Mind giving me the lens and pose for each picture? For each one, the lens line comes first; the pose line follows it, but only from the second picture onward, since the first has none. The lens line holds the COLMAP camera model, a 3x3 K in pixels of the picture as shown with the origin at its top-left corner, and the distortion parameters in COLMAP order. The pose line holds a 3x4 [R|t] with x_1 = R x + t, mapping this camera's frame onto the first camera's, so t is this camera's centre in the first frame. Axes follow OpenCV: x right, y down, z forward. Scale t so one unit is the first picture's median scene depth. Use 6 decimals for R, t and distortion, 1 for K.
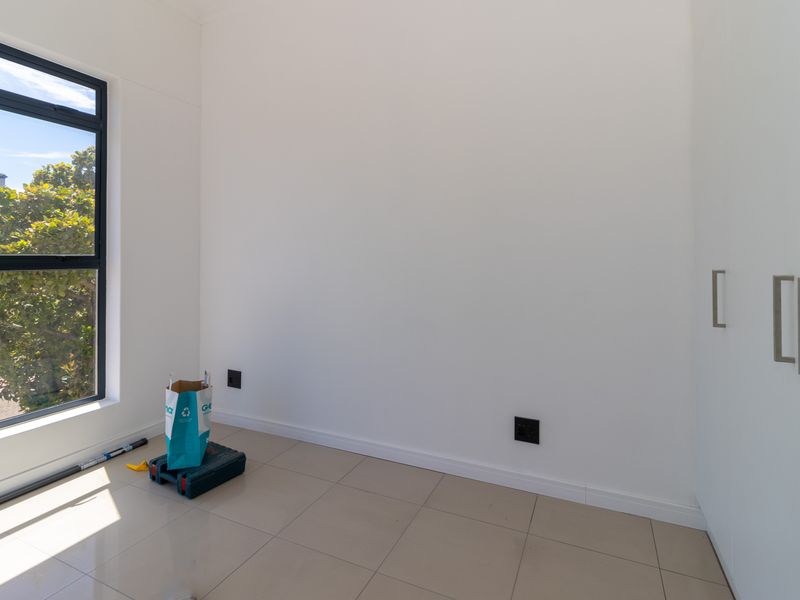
lens RADIAL K [[445.9, 0, 381.9], [0, 445.9, 251.9], [0, 0, 1]] dist [-0.001089, 0.000452]
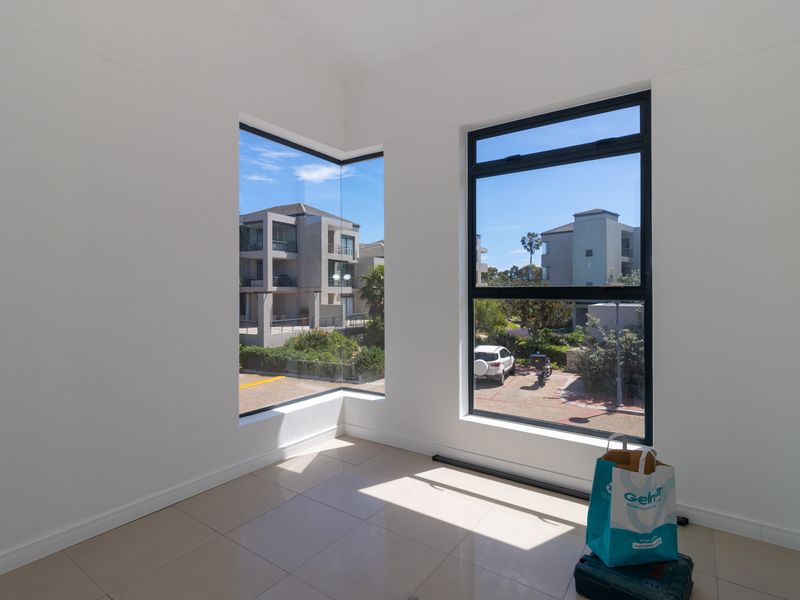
lens RADIAL K [[420.2, 0, 402.8], [0, 420.2, 291.6], [0, 0, 1]] dist [-0.001666, 0.000376]
pose [[-0.139557, 0.004000, -0.990206, 0.312787], [0.012736, 0.999916, 0.002244, 0.011829], [0.990132, -0.012298, -0.139597, 0.710346]]
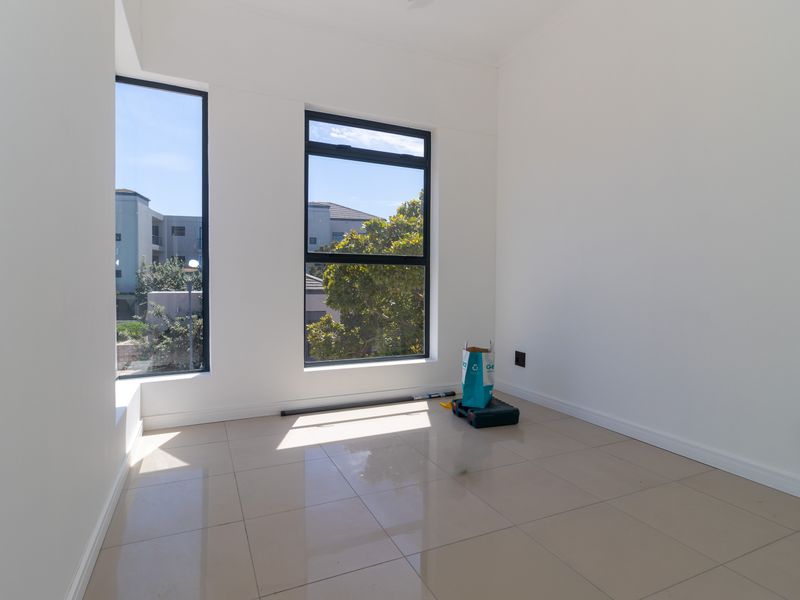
lens RADIAL K [[438.2, 0, 397.0], [0, 438.2, 296.1], [0, 0, 1]] dist [-0.001110, 0.000060]
pose [[0.778542, 0.024127, -0.627129, 0.190555], [-0.000024, 0.999262, 0.038414, 0.088725], [0.627593, -0.029892, 0.777968, -0.161145]]
